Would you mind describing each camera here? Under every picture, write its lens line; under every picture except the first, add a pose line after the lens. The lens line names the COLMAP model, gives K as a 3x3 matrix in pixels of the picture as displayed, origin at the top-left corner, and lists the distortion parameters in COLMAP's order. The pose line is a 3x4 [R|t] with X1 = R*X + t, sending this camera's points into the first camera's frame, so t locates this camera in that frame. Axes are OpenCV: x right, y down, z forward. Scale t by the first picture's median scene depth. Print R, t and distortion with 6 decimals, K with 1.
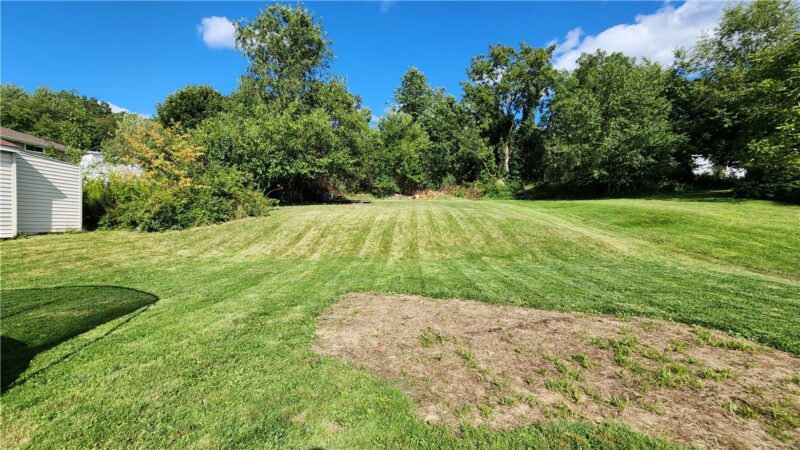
lens RADIAL K [[324.1, 0, 400.5], [0, 324.1, 223.8], [0, 0, 1]] dist [0.001606, 0.000214]
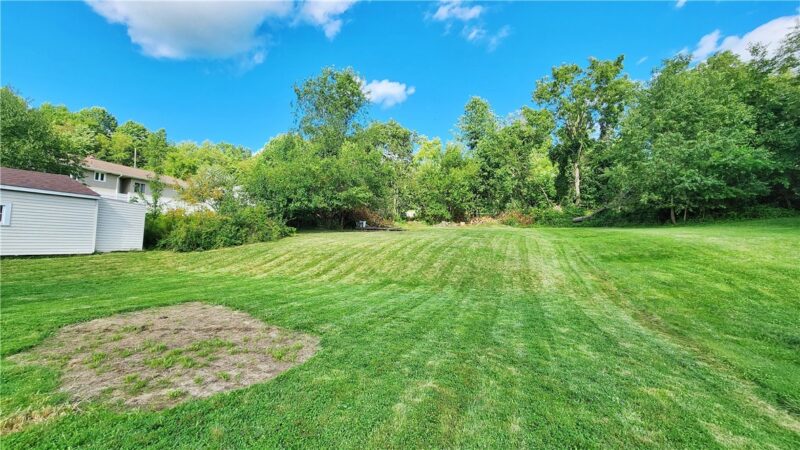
lens RADIAL K [[324.1, 0, 401.8], [0, 324.1, 228.6], [0, 0, 1]] dist [0.001606, 0.000214]
pose [[0.954077, 0.004693, -0.299526, 0.263822], [-0.023562, 0.997955, -0.059415, -0.007825], [0.298635, 0.063744, 0.952236, -0.013673]]
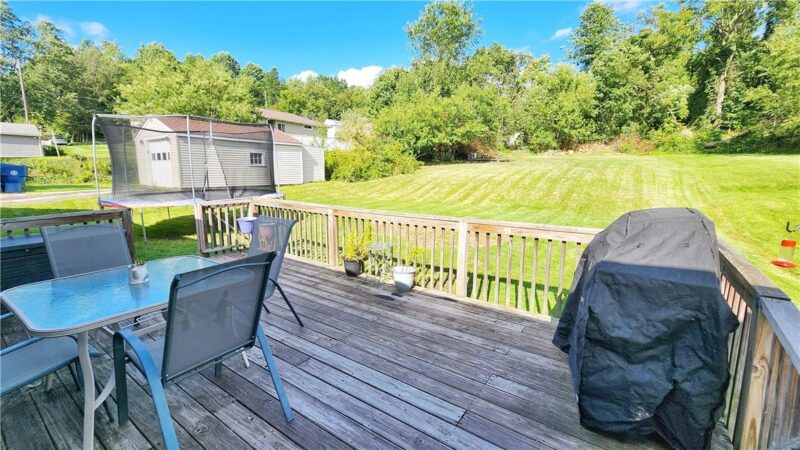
lens RADIAL K [[324.1, 0, 401.3], [0, 324.1, 221.7], [0, 0, 1]] dist [0.001606, 0.000214]
pose [[0.841676, 0.094037, -0.531732, 0.250357], [-0.016809, 0.988805, 0.148263, -0.016960], [0.539722, -0.115852, 0.833834, -0.219784]]
